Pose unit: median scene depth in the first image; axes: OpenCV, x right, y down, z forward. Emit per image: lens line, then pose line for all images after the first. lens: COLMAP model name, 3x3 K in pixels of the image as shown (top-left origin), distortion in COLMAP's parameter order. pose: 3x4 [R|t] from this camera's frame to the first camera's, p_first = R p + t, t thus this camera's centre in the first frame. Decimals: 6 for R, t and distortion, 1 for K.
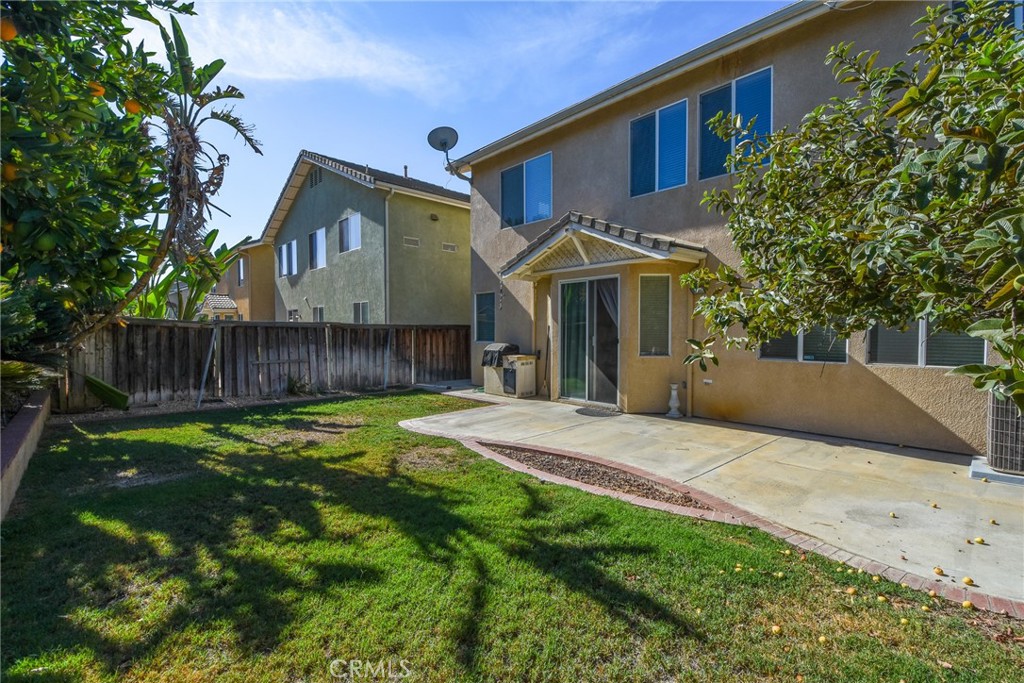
lens RADIAL K [[447.0, 0, 541.3], [0, 447.0, 335.6], [0, 0, 1]] dist [0.017374, -0.013975]
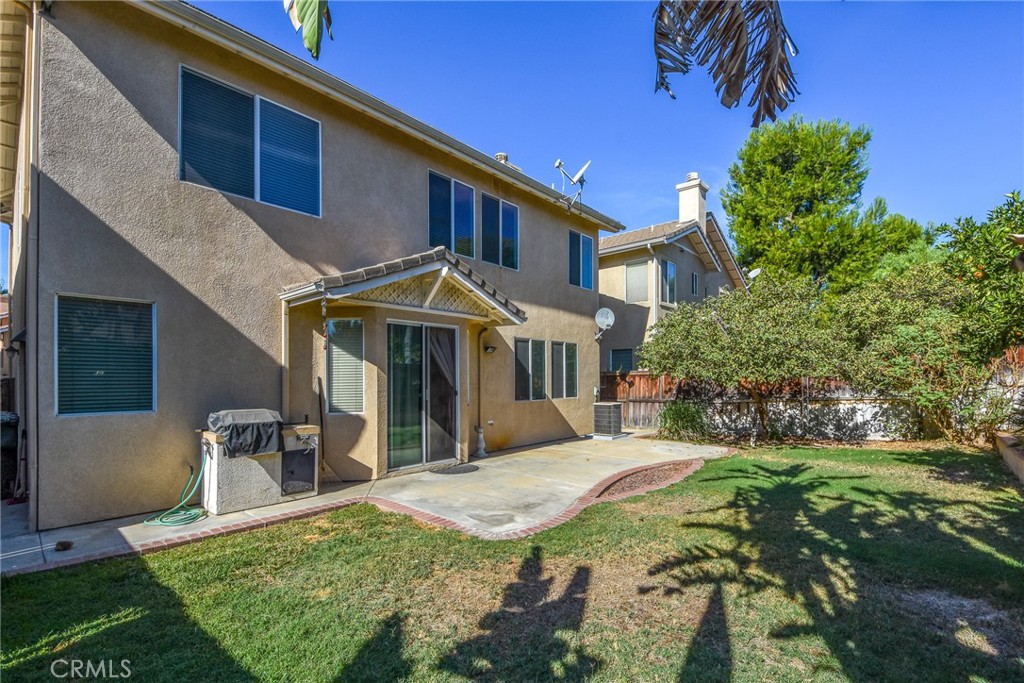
lens RADIAL K [[451.9, 0, 513.0], [0, 451.9, 376.5], [0, 0, 1]] dist [0.015575, -0.015508]
pose [[-0.049975, 0.007109, 0.998725, -1.420274], [0.019462, 0.999792, -0.006143, -0.026979], [-0.998561, 0.019131, -0.050103, 1.559897]]
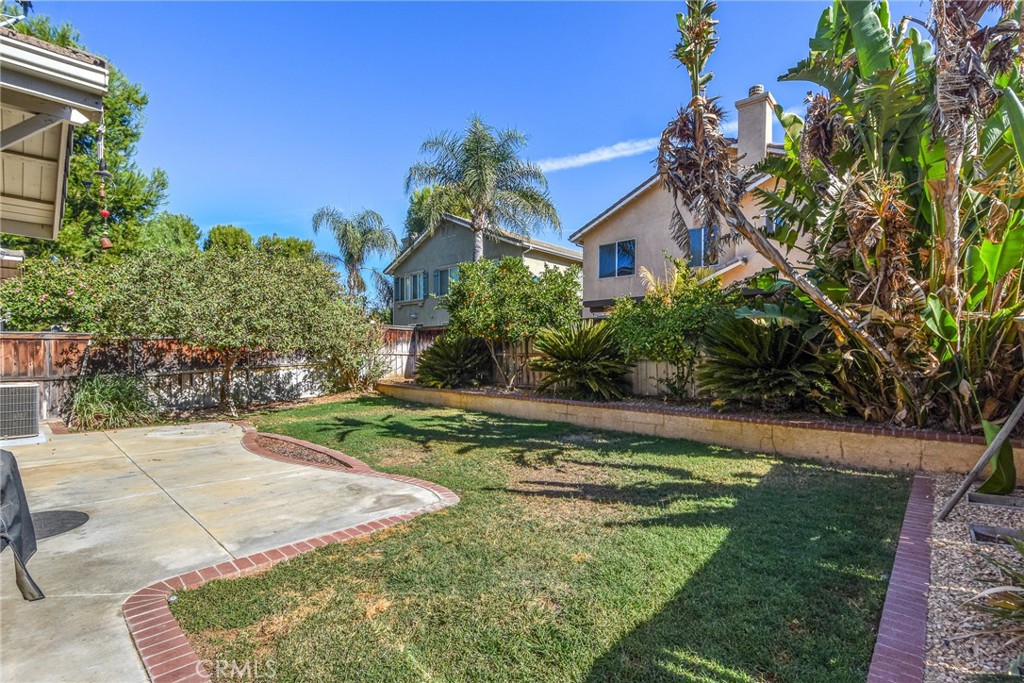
lens RADIAL K [[467.2, 0, 528.2], [0, 467.2, 337.7], [0, 0, 1]] dist [0.024847, -0.015904]
pose [[-0.998899, -0.005931, -0.046544, -0.589684], [-0.005171, 0.999852, -0.016438, -0.022047], [0.046635, -0.016179, -0.998781, 2.534853]]
